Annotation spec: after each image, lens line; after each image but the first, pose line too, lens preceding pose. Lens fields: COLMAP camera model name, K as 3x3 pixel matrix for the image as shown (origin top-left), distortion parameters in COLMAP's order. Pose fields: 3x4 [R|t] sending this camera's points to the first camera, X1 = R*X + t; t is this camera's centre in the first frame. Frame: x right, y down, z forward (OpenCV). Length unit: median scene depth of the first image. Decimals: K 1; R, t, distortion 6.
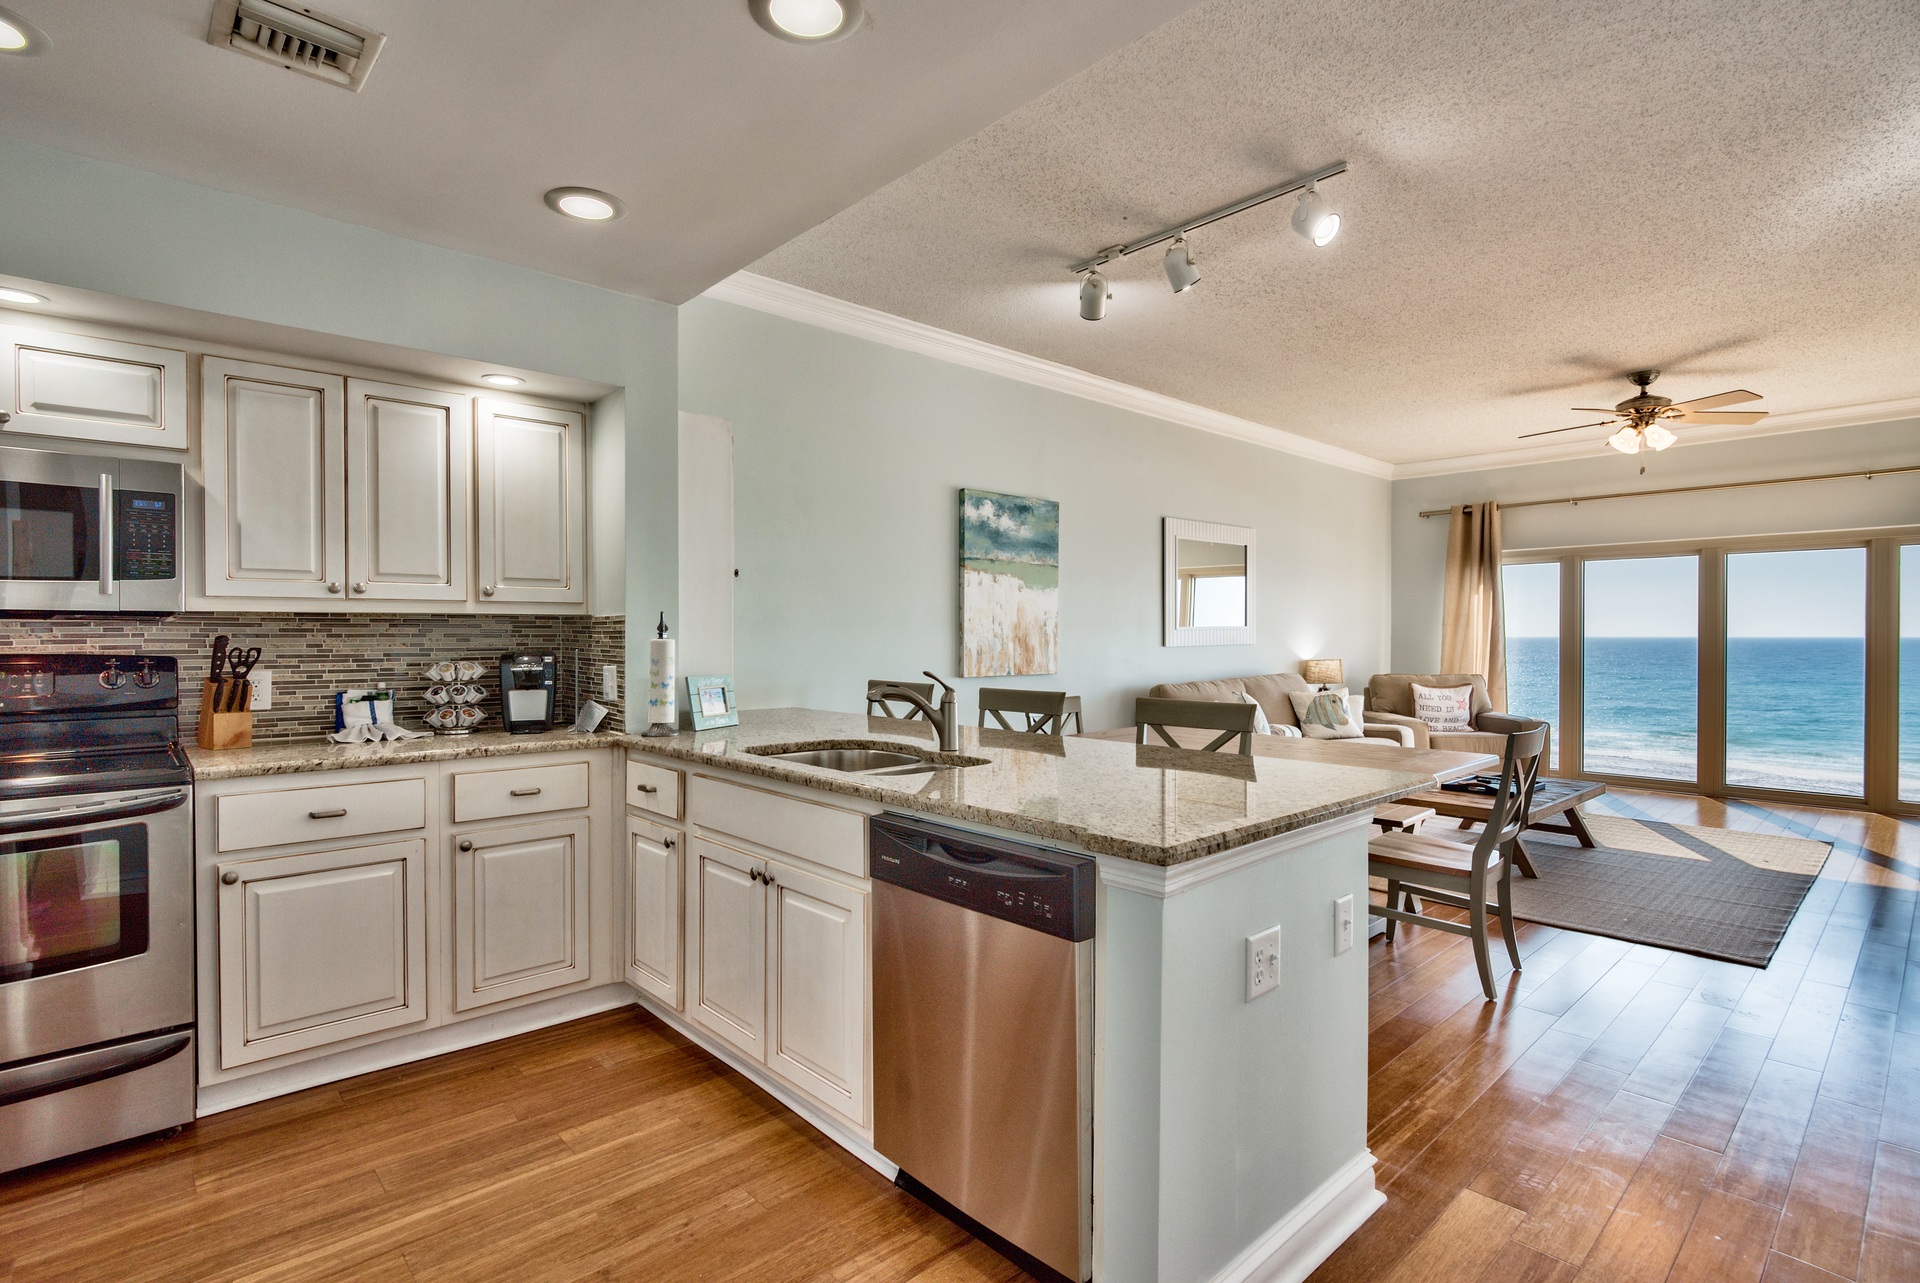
lens RADIAL K [[951.8, 0, 955.9], [0, 951.8, 633.5], [0, 0, 1]] dist [-0.002415, -0.000090]
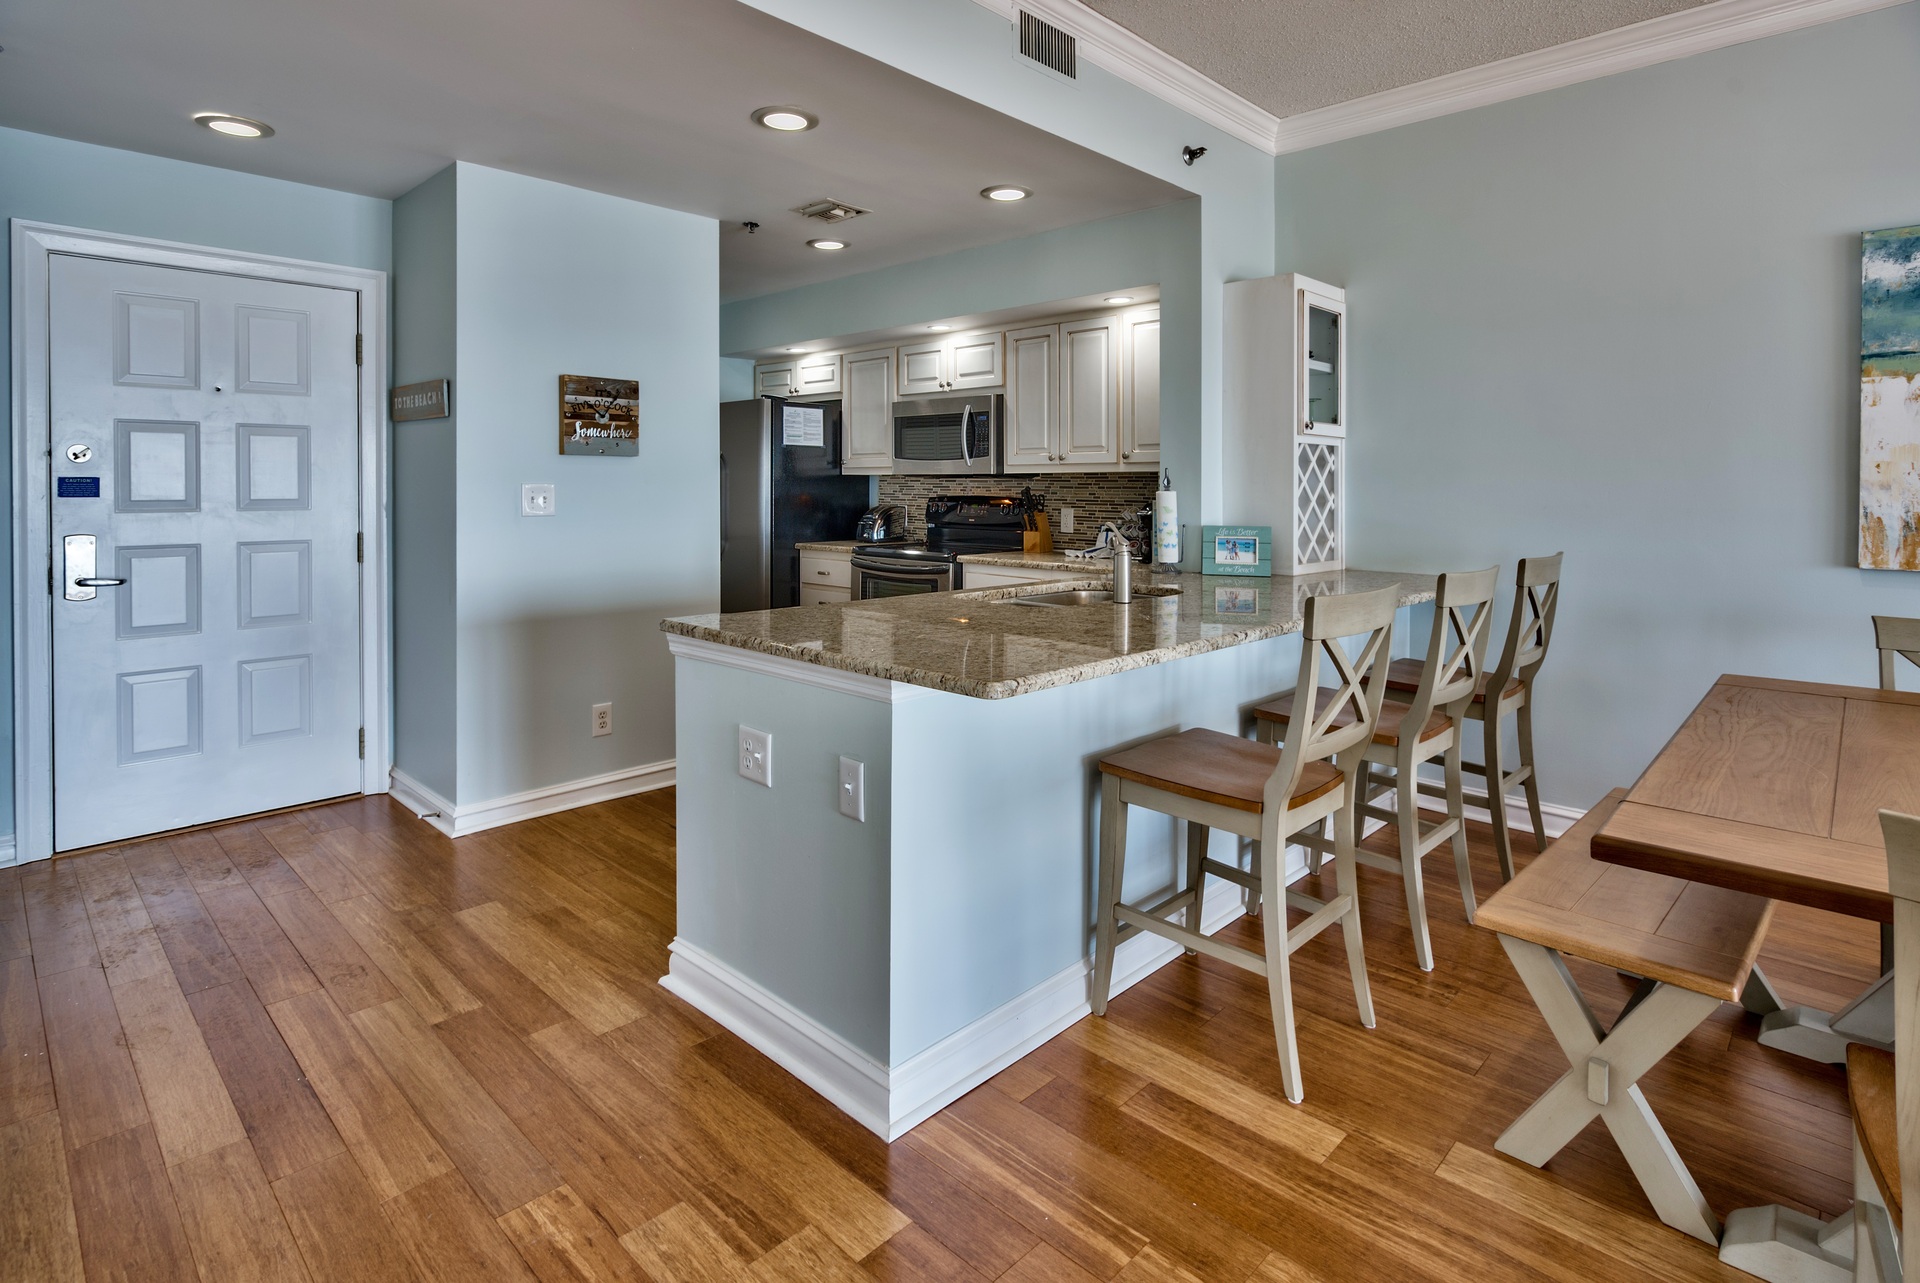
lens RADIAL K [[951.8, 0, 982.0], [0, 951.8, 495.7], [0, 0, 1]] dist [-0.002415, -0.000090]
pose [[0.066695, 0.008129, -0.997740, 0.919328], [-0.007241, 0.999944, 0.007662, 0.005017], [0.997747, 0.006714, 0.066751, 0.759344]]
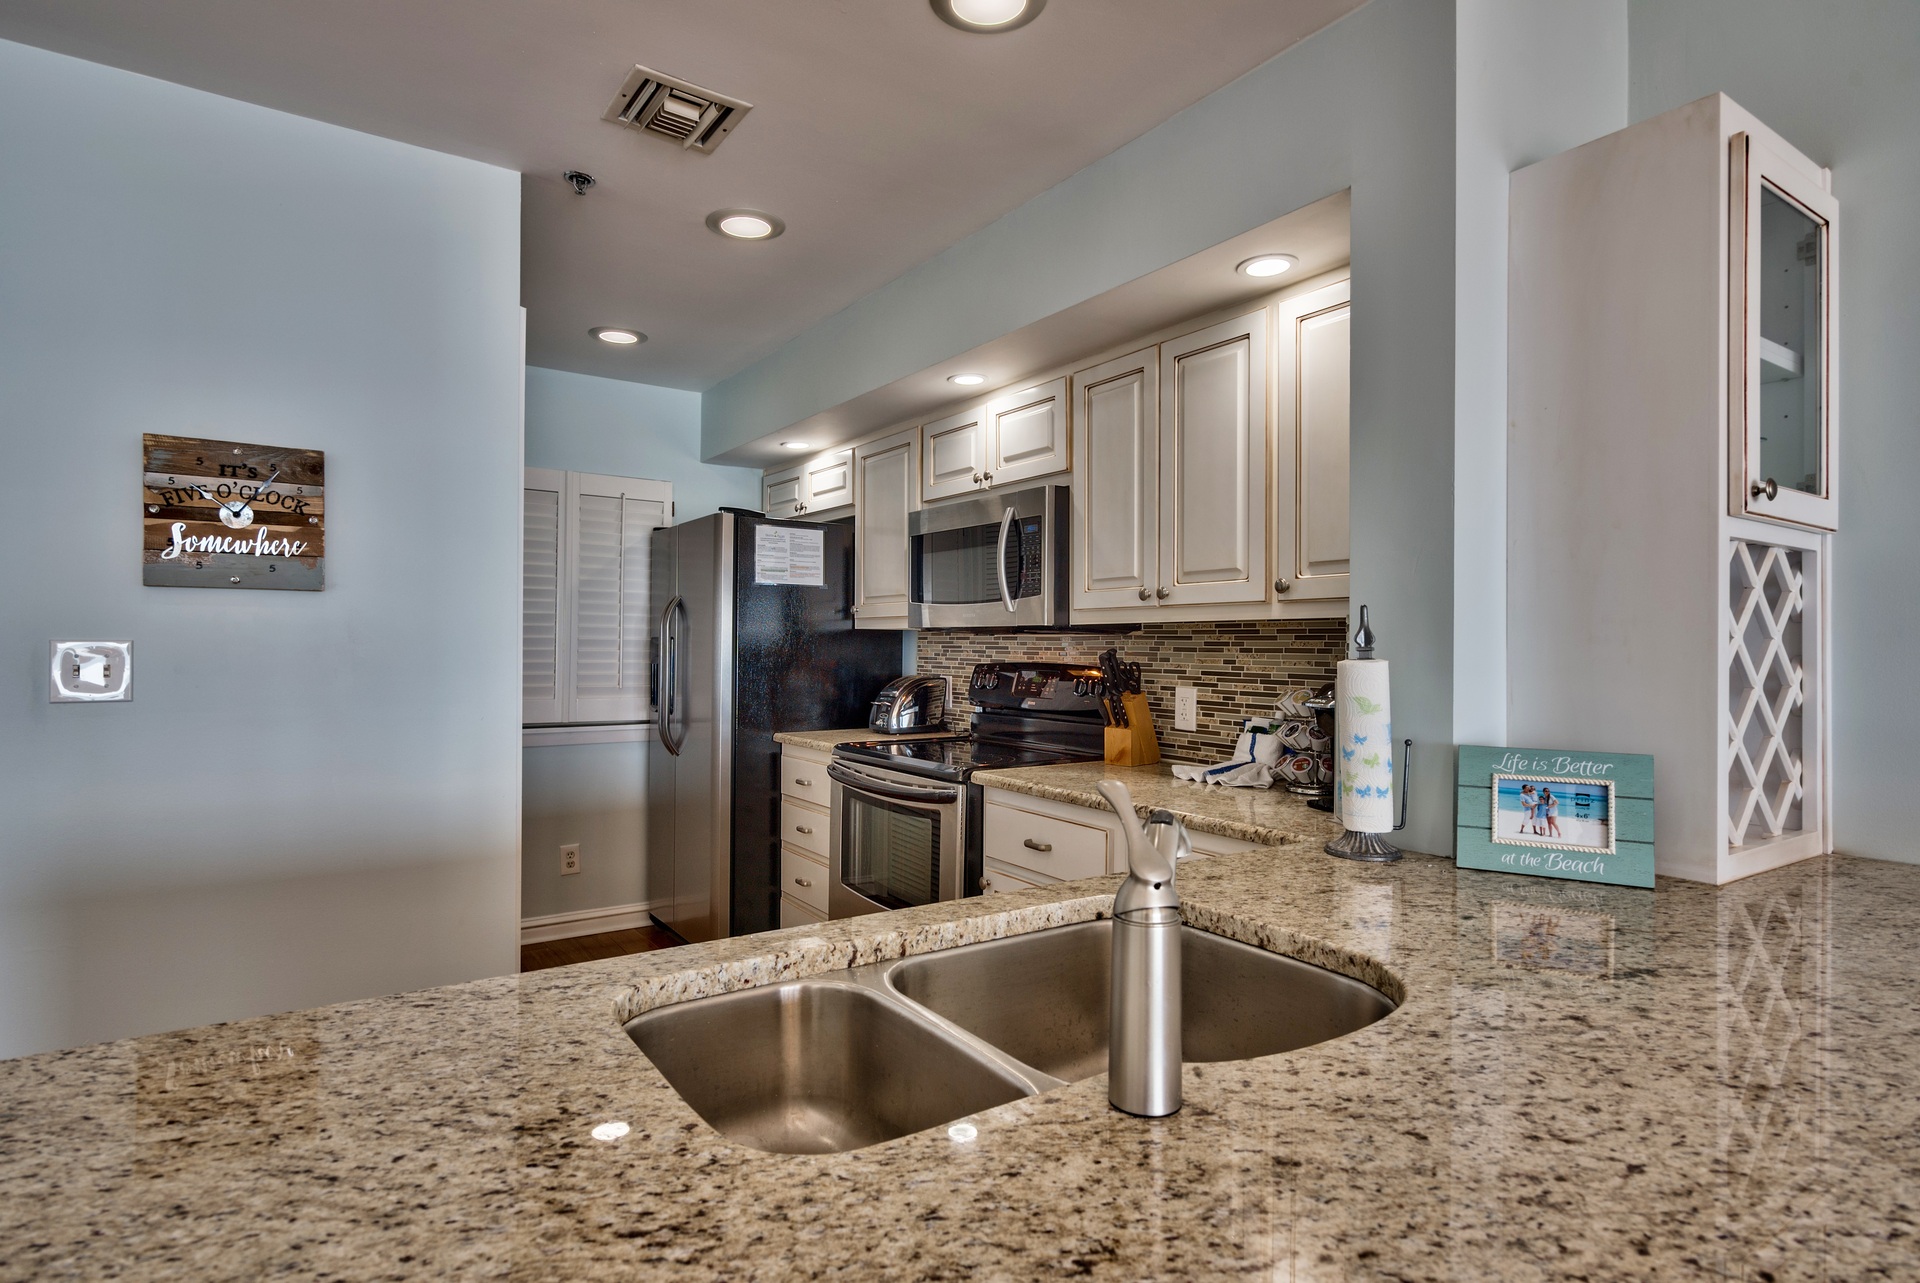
lens RADIAL K [[991.8, 0, 959.1], [0, 991.8, 650.6], [0, 0, 1]] dist [0.002327, 0.000942]
pose [[-0.150923, 0.002480, -0.988542, 0.256043], [-0.009746, 0.999945, 0.003997, 0.001536], [0.988498, 0.010237, -0.150890, 0.948578]]
